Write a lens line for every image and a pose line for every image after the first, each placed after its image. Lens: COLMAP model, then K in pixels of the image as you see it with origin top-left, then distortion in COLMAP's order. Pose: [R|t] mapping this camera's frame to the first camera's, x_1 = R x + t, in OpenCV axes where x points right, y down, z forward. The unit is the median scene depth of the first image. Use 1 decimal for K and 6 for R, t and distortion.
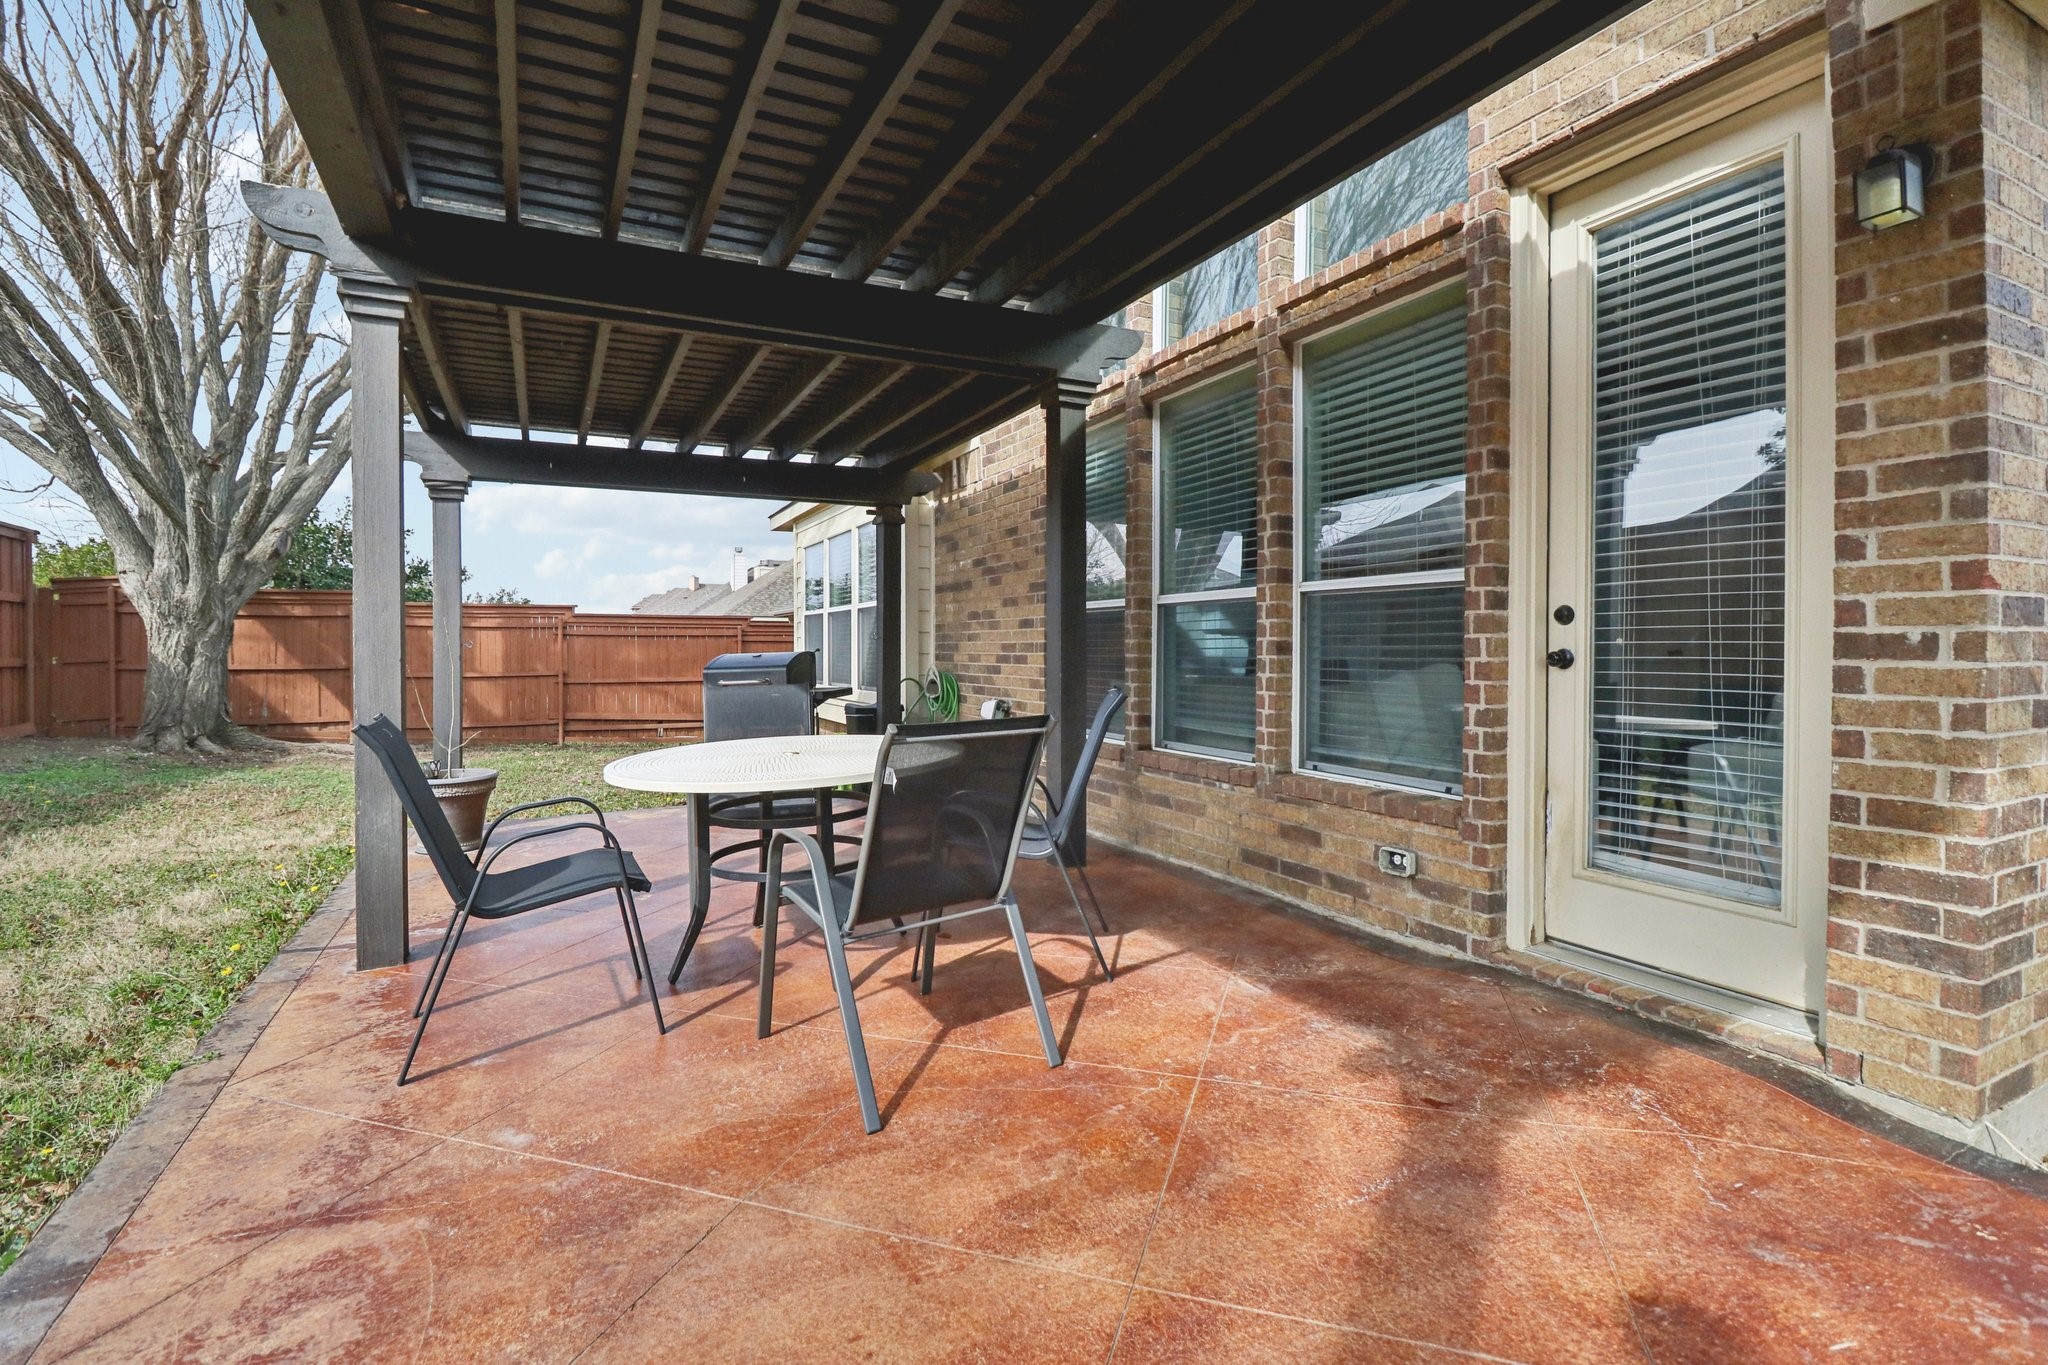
lens RADIAL K [[945.7, 0, 1017.0], [0, 945.7, 672.8], [0, 0, 1]] dist [-0.002595, -0.007620]
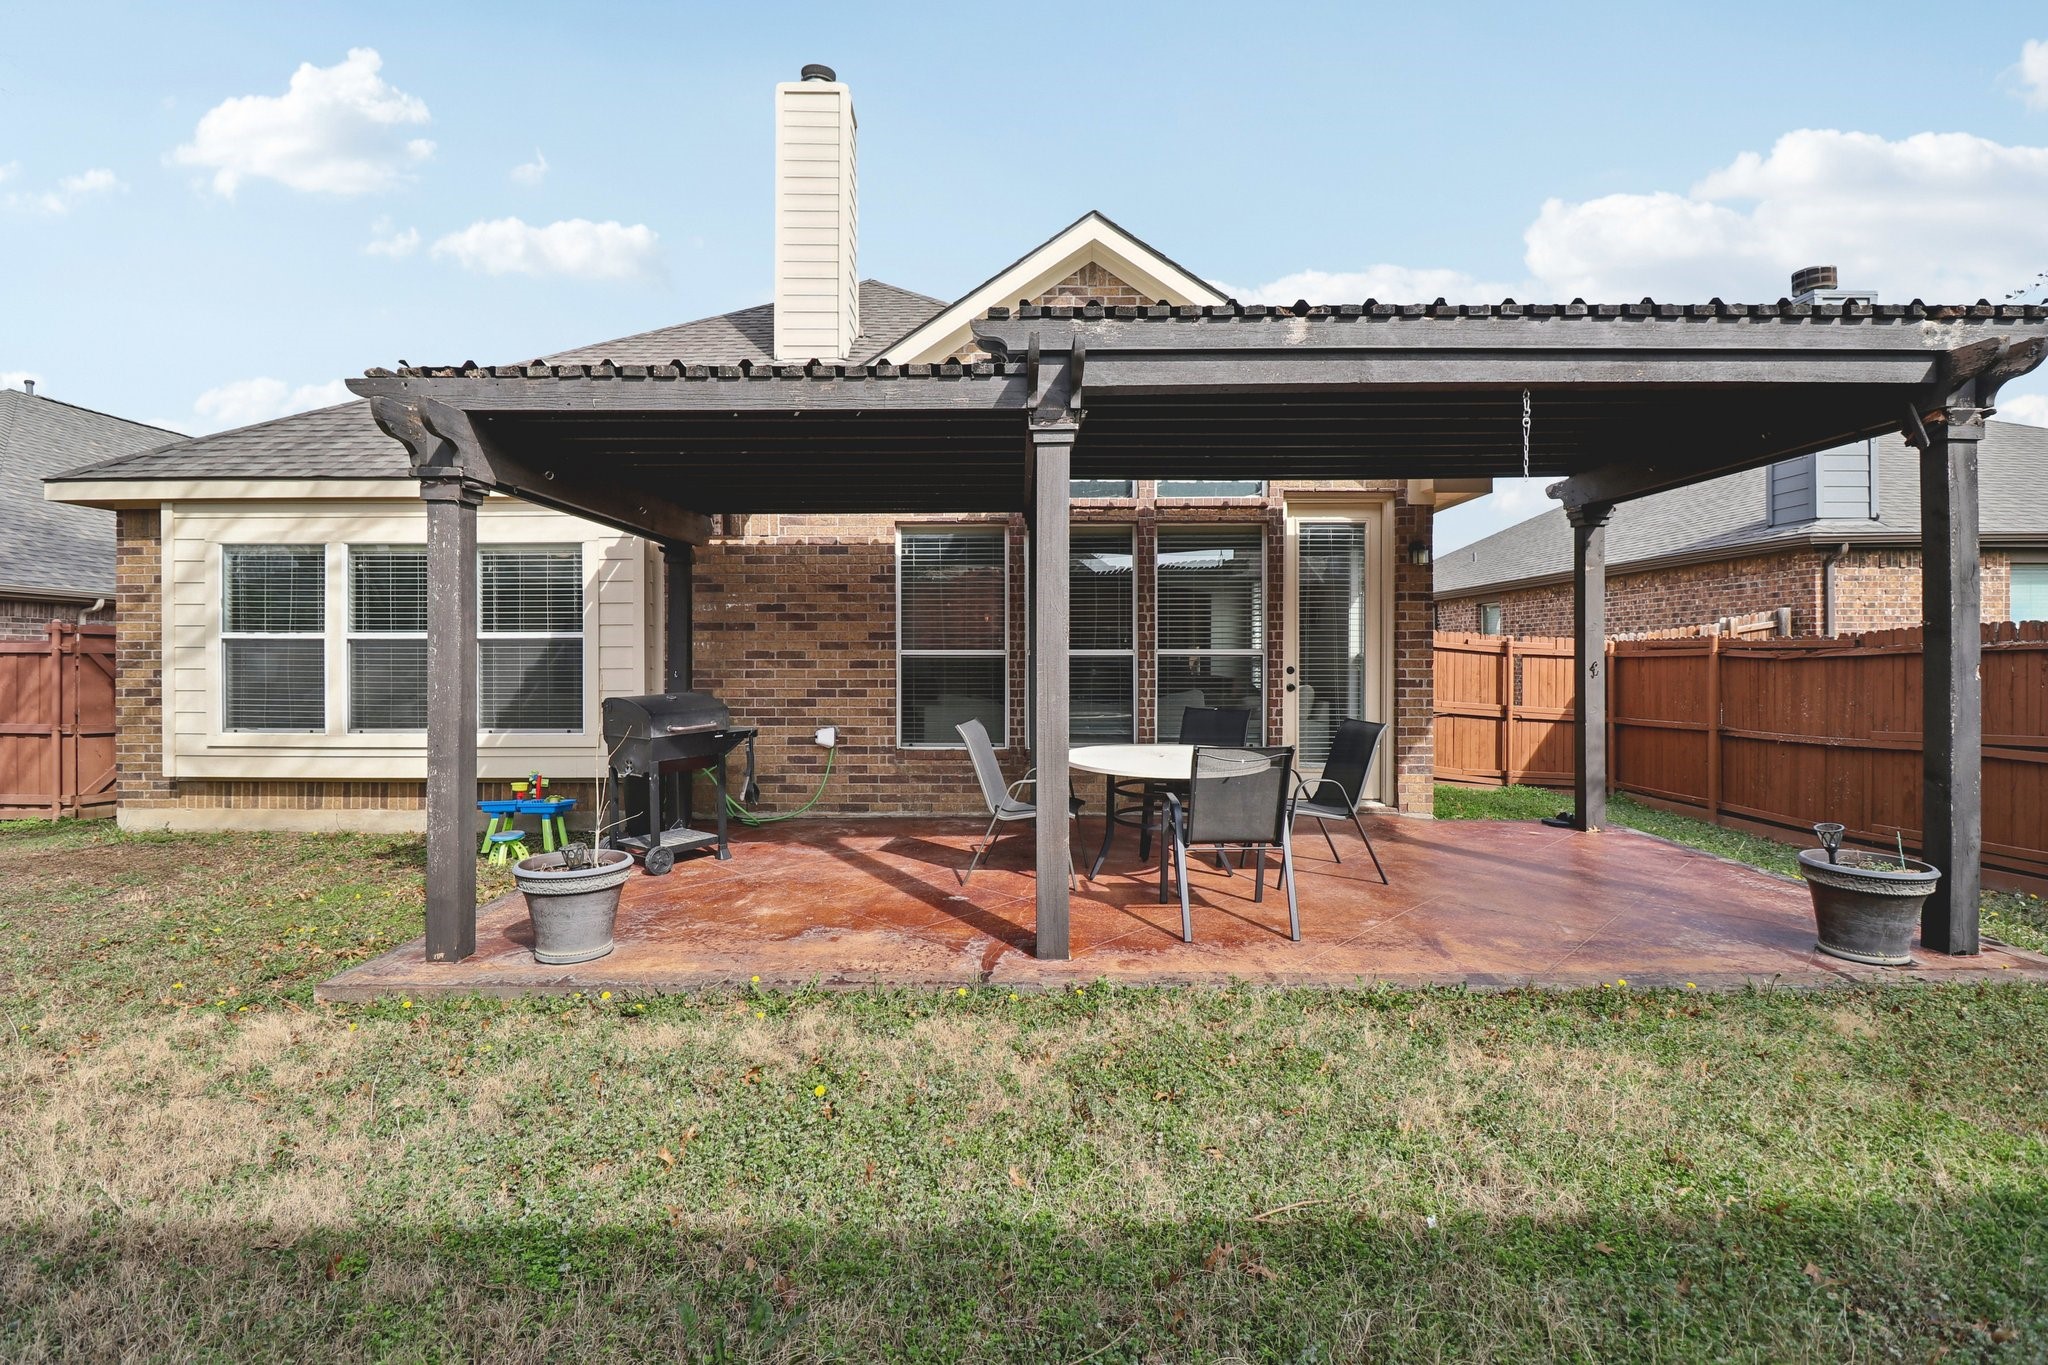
lens RADIAL K [[945.7, 0, 1018.2], [0, 945.7, 670.8], [0, 0, 1]] dist [-0.002595, -0.007620]
pose [[0.433116, -0.004237, 0.901328, -2.836088], [0.022615, 0.999725, -0.006168, -0.085774], [-0.901055, 0.023055, 0.433093, 0.787840]]
